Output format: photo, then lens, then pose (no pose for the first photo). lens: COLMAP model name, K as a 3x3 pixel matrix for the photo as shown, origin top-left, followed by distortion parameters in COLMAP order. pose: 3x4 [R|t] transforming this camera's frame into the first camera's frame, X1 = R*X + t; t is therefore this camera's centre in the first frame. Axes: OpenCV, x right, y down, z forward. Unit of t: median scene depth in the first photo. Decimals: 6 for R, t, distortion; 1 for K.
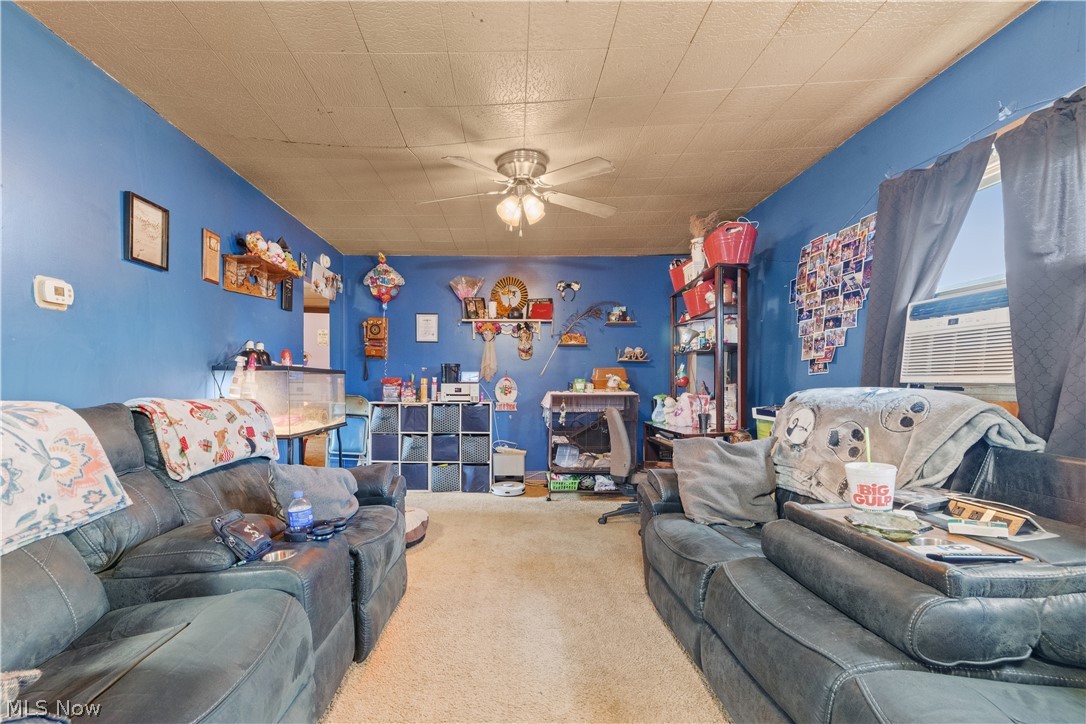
lens RADIAL K [[448.0, 0, 500.4], [0, 448.0, 410.3], [0, 0, 1]] dist [0.003956, -0.002926]
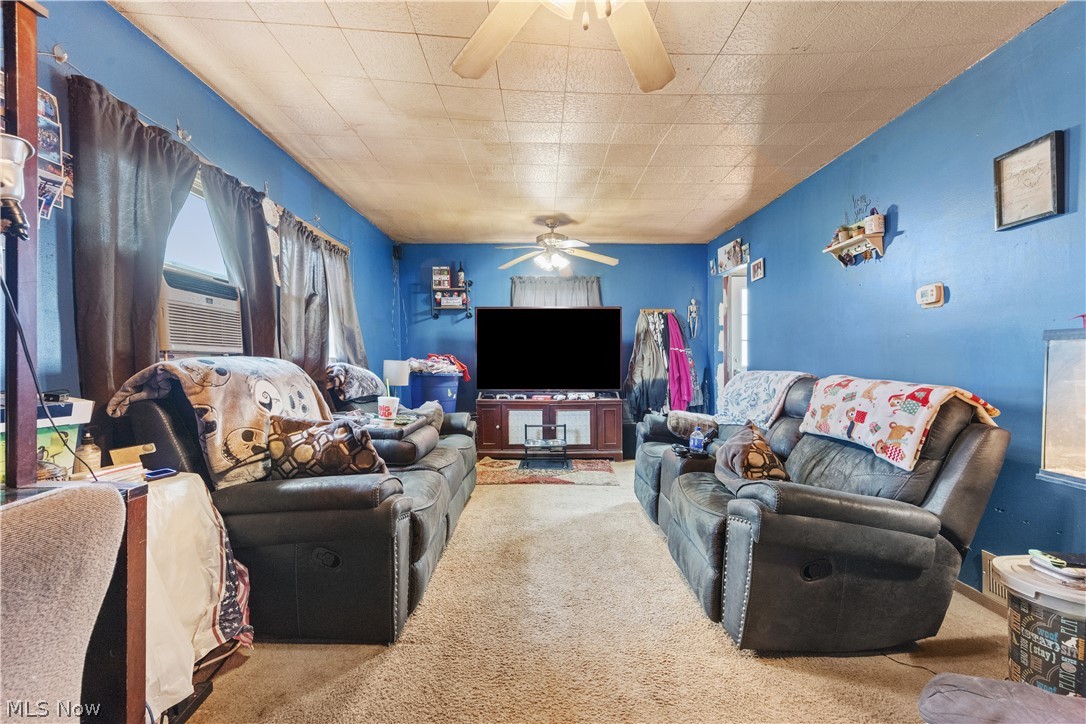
lens RADIAL K [[448.0, 0, 545.4], [0, 448.0, 370.5], [0, 0, 1]] dist [0.003956, -0.002926]
pose [[-0.999210, -0.017729, -0.035562, 0.095312], [-0.020422, 0.996832, 0.076871, -0.079280], [0.034086, 0.077537, -0.996407, 1.451209]]
